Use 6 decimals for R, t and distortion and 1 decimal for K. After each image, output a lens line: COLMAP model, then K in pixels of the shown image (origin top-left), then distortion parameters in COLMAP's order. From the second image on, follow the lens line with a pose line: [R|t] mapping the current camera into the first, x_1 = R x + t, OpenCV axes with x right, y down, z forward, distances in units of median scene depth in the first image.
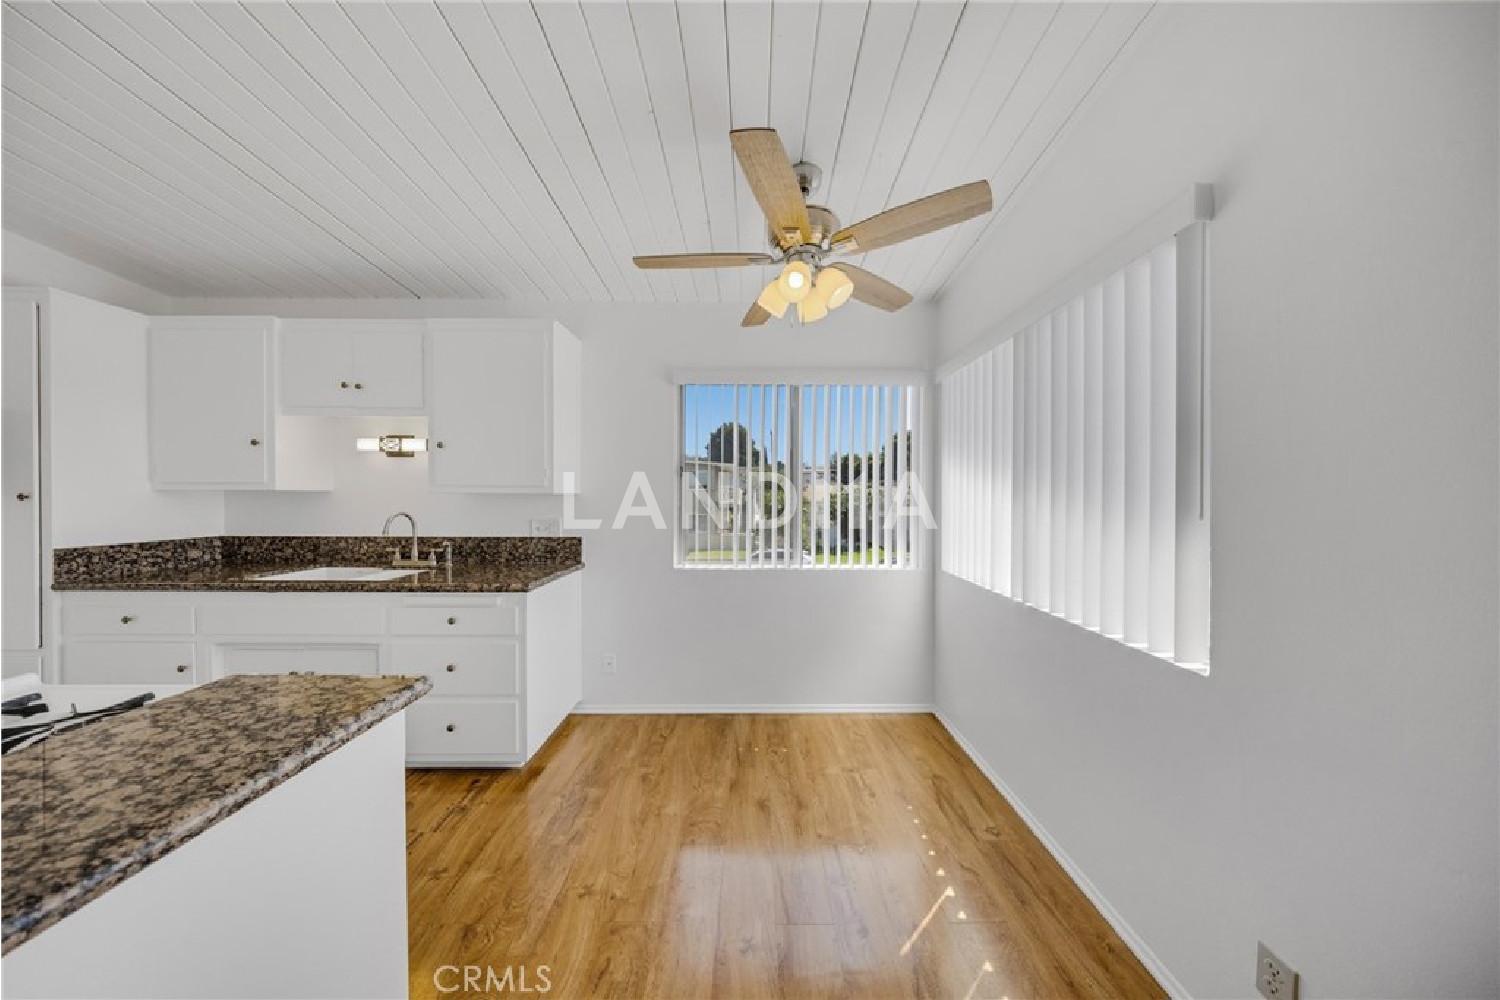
lens RADIAL K [[438.6, 0, 752.6], [0, 438.6, 496.4], [0, 0, 1]] dist [0.000457, -0.000032]
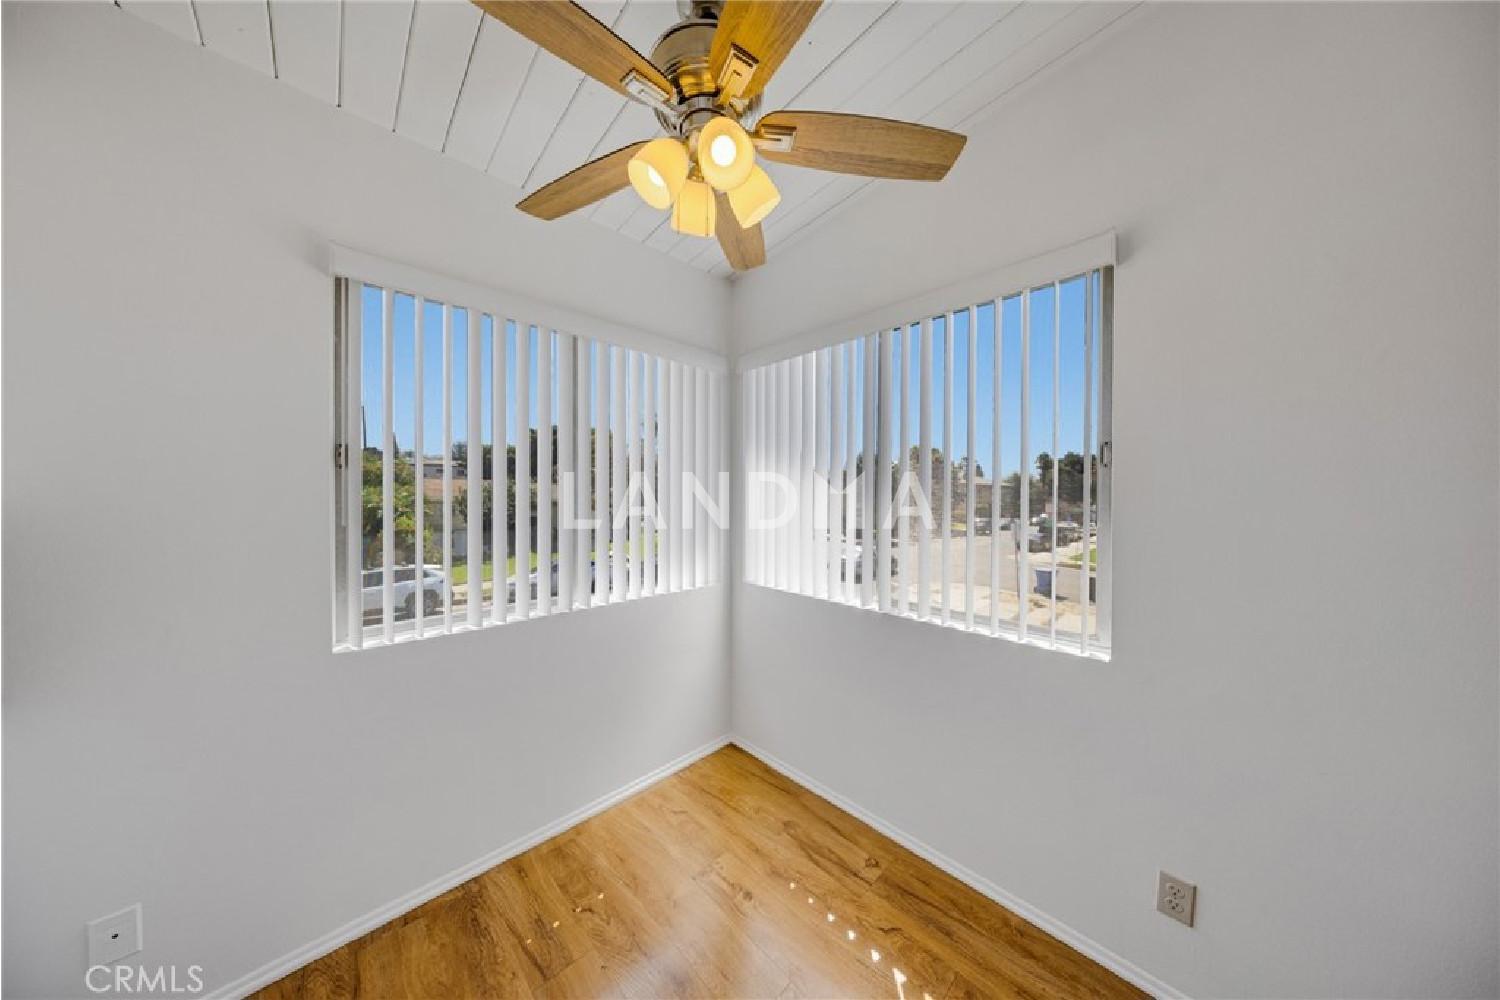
lens RADIAL K [[448.6, 0, 746.9], [0, 448.6, 497.4], [0, 0, 1]] dist [0.001509, -0.000017]
pose [[0.726305, -0.006945, 0.687337, -0.224703], [0.002187, 0.999967, 0.007793, -0.014005], [-0.687369, -0.004157, 0.726296, 0.379781]]
